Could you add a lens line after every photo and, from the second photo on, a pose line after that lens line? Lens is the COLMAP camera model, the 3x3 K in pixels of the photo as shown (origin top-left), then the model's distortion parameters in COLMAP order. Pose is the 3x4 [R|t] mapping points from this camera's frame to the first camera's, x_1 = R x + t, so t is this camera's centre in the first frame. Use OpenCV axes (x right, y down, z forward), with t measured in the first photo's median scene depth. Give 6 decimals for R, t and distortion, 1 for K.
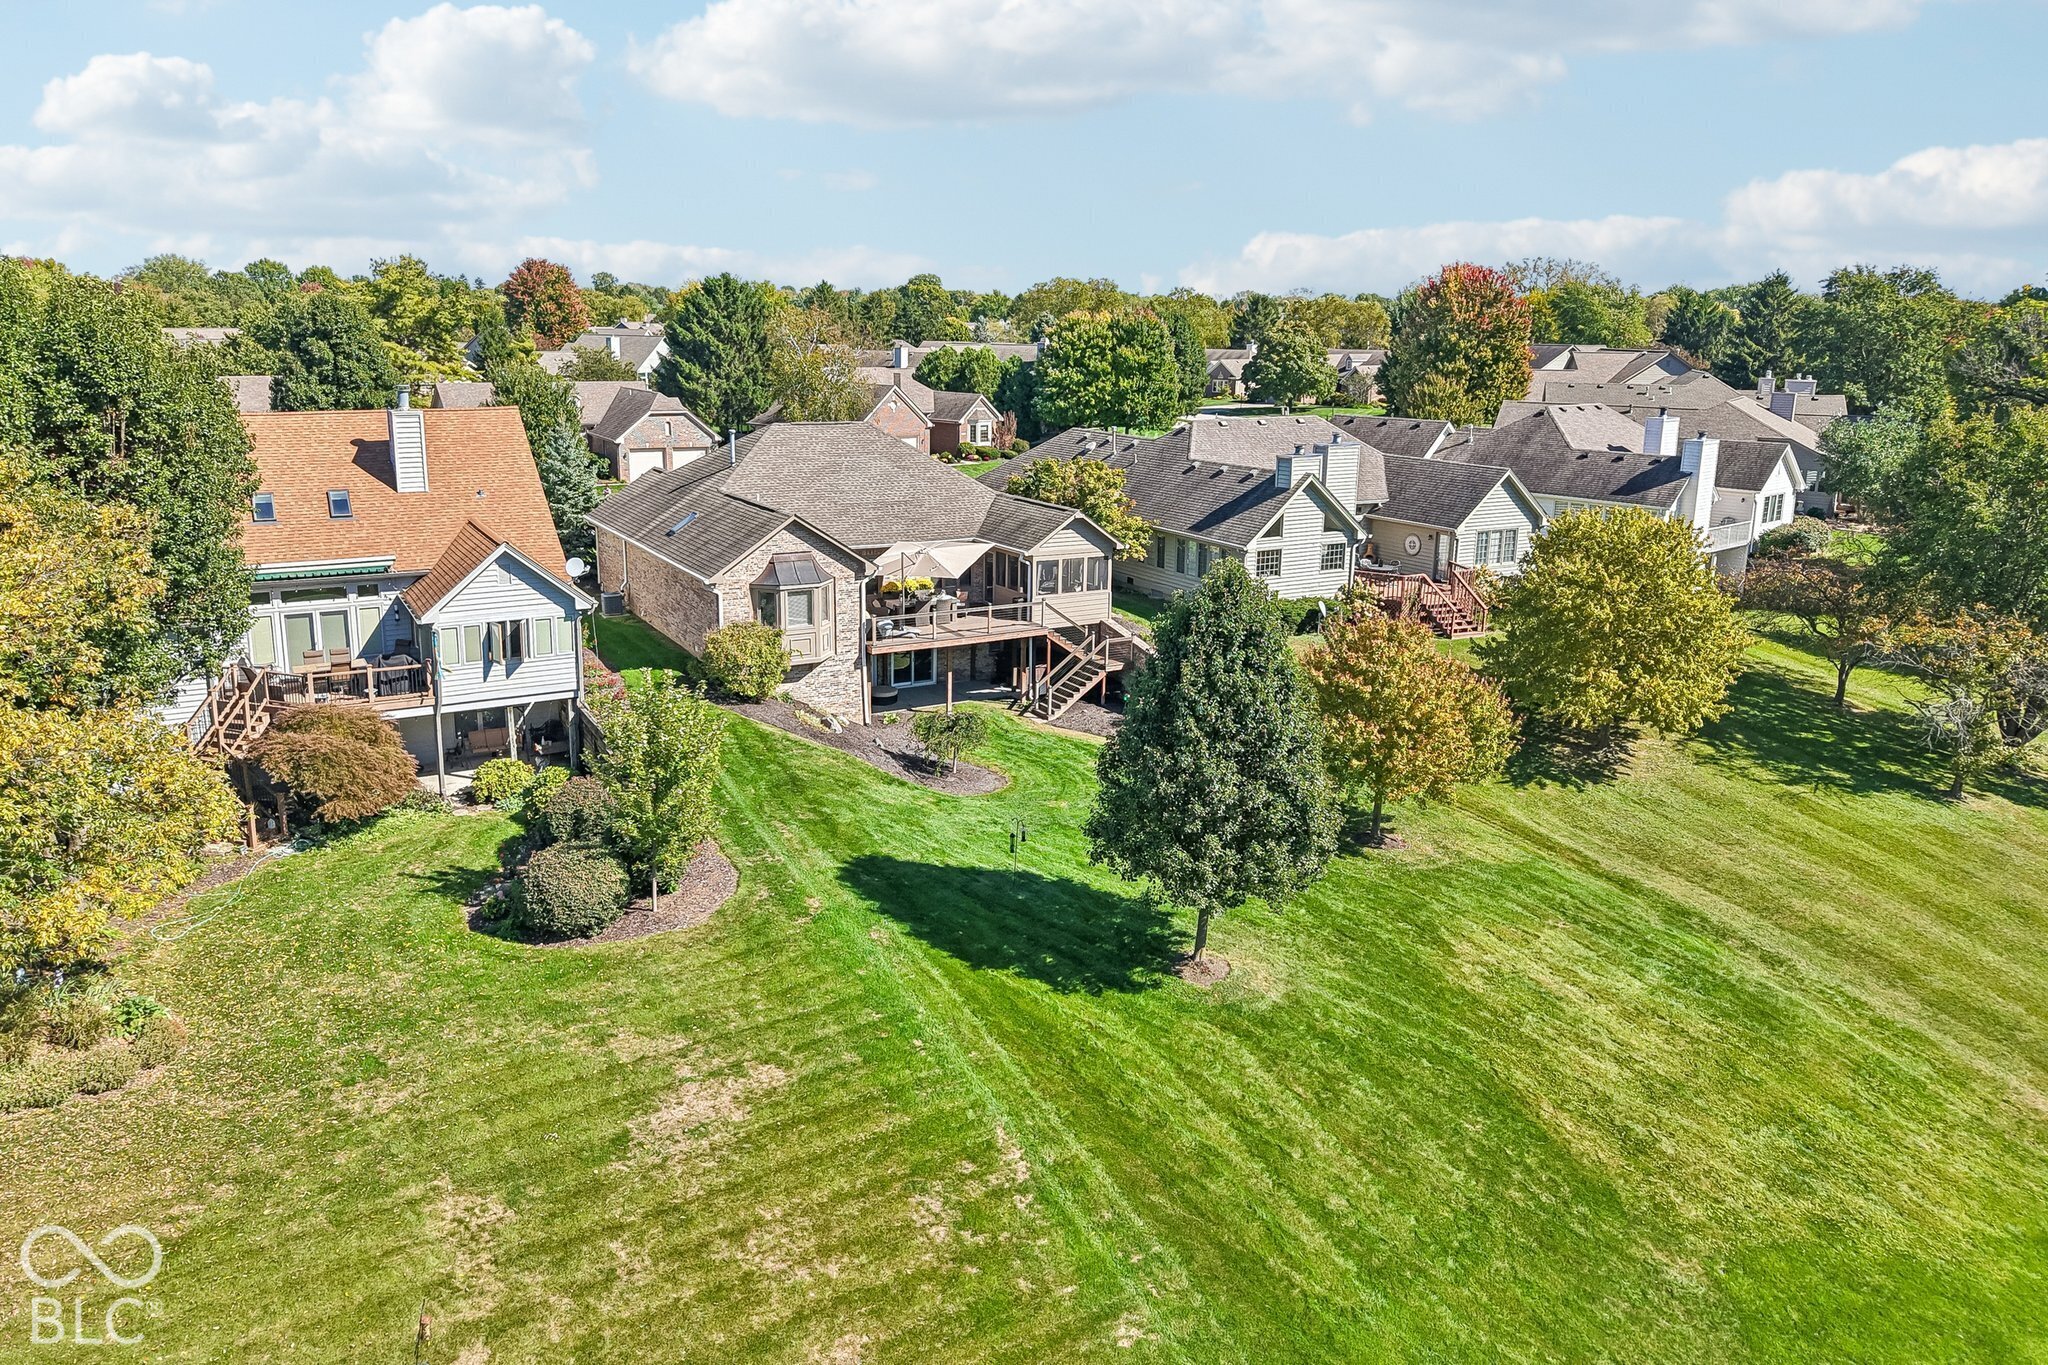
lens RADIAL K [[1400.9, 0, 1026.3], [0, 1400.9, 613.4], [0, 0, 1]] dist [0.002806, -0.002540]
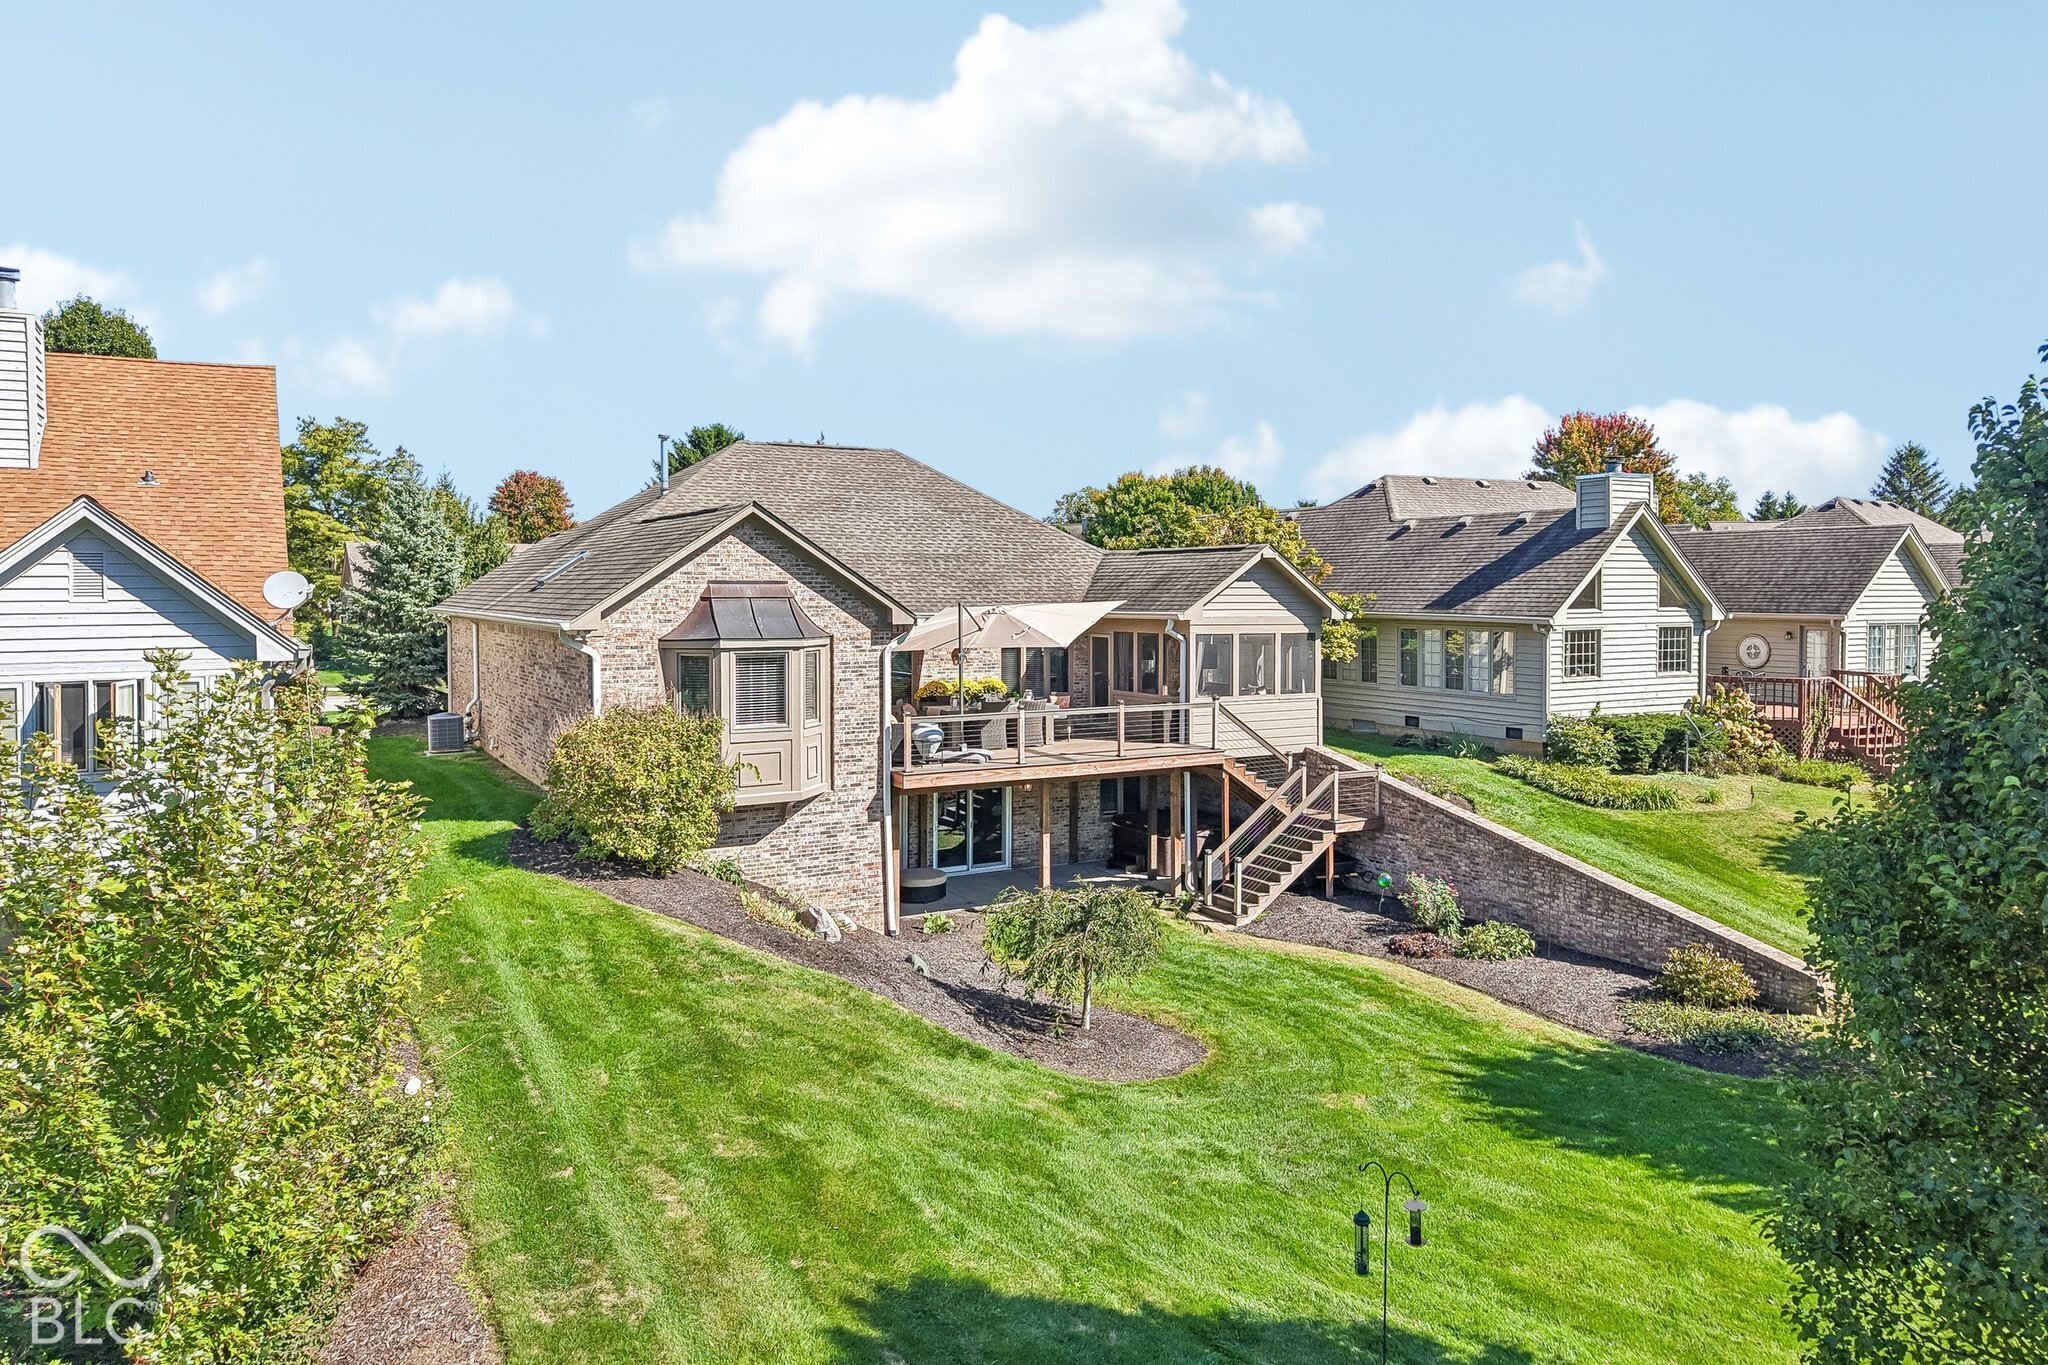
lens RADIAL K [[1395.2, 0, 1029.5], [0, 1395.2, 601.6], [0, 0, 1]] dist [0.002495, -0.003016]
pose [[0.999928, -0.011586, -0.003226, -0.063138], [0.010749, 0.981257, -0.192404, 0.061174], [0.005395, 0.192355, 0.981311, 0.500691]]
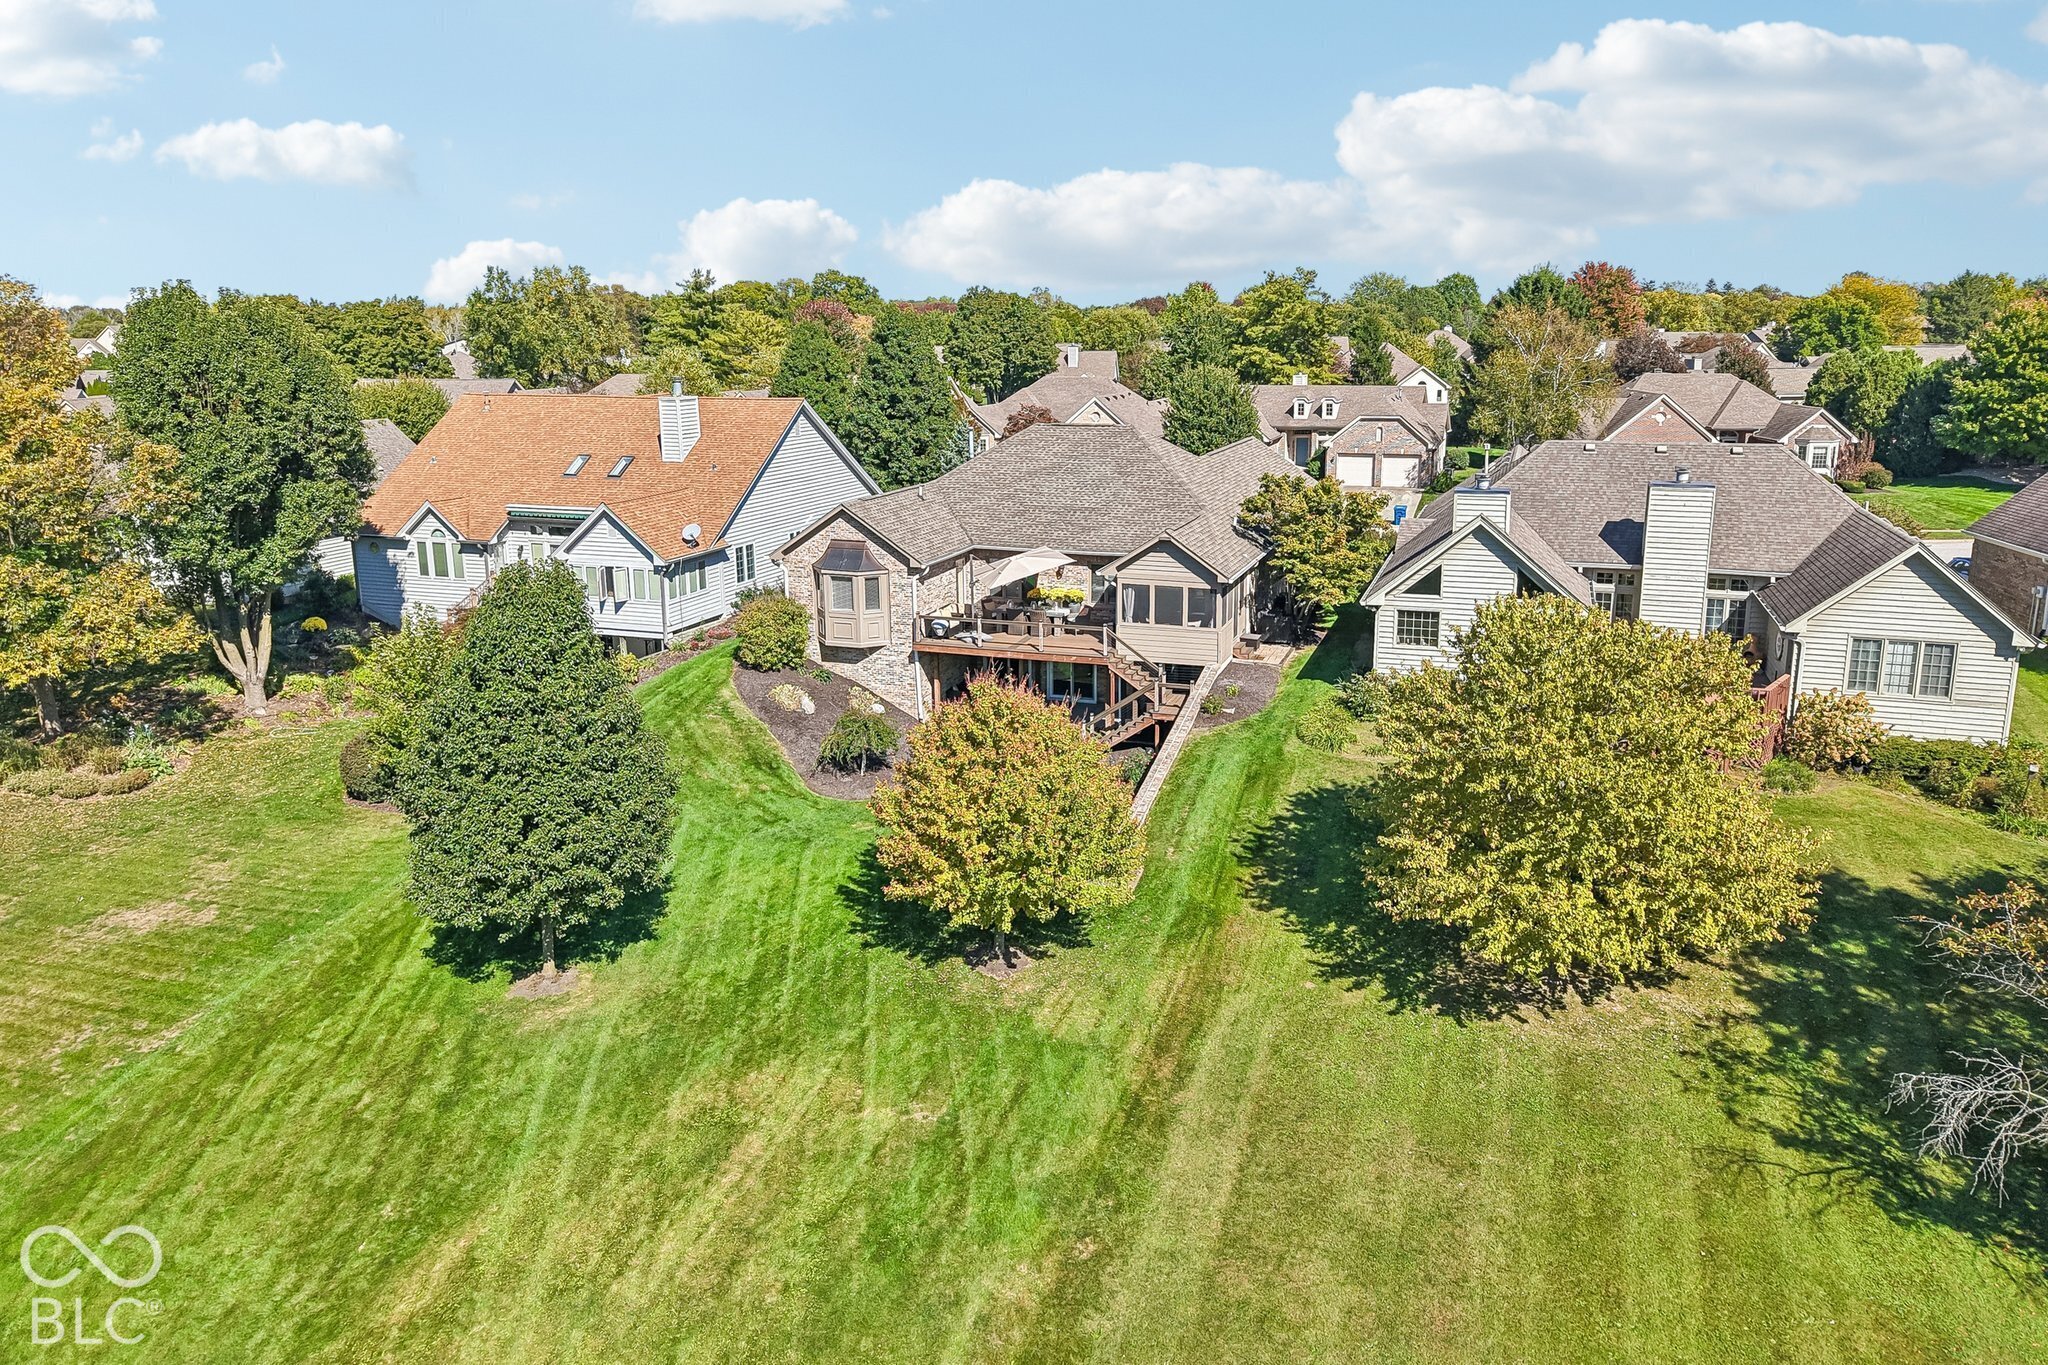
lens RADIAL K [[1398.2, 0, 1060.6], [0, 1398.2, 624.6], [0, 0, 1]] dist [0.039323, -0.067106]
pose [[0.659929, 0.141764, -0.737833, 0.709120], [-0.141152, 0.987945, 0.063570, -0.069140], [0.737950, 0.062195, 0.671983, 0.412493]]
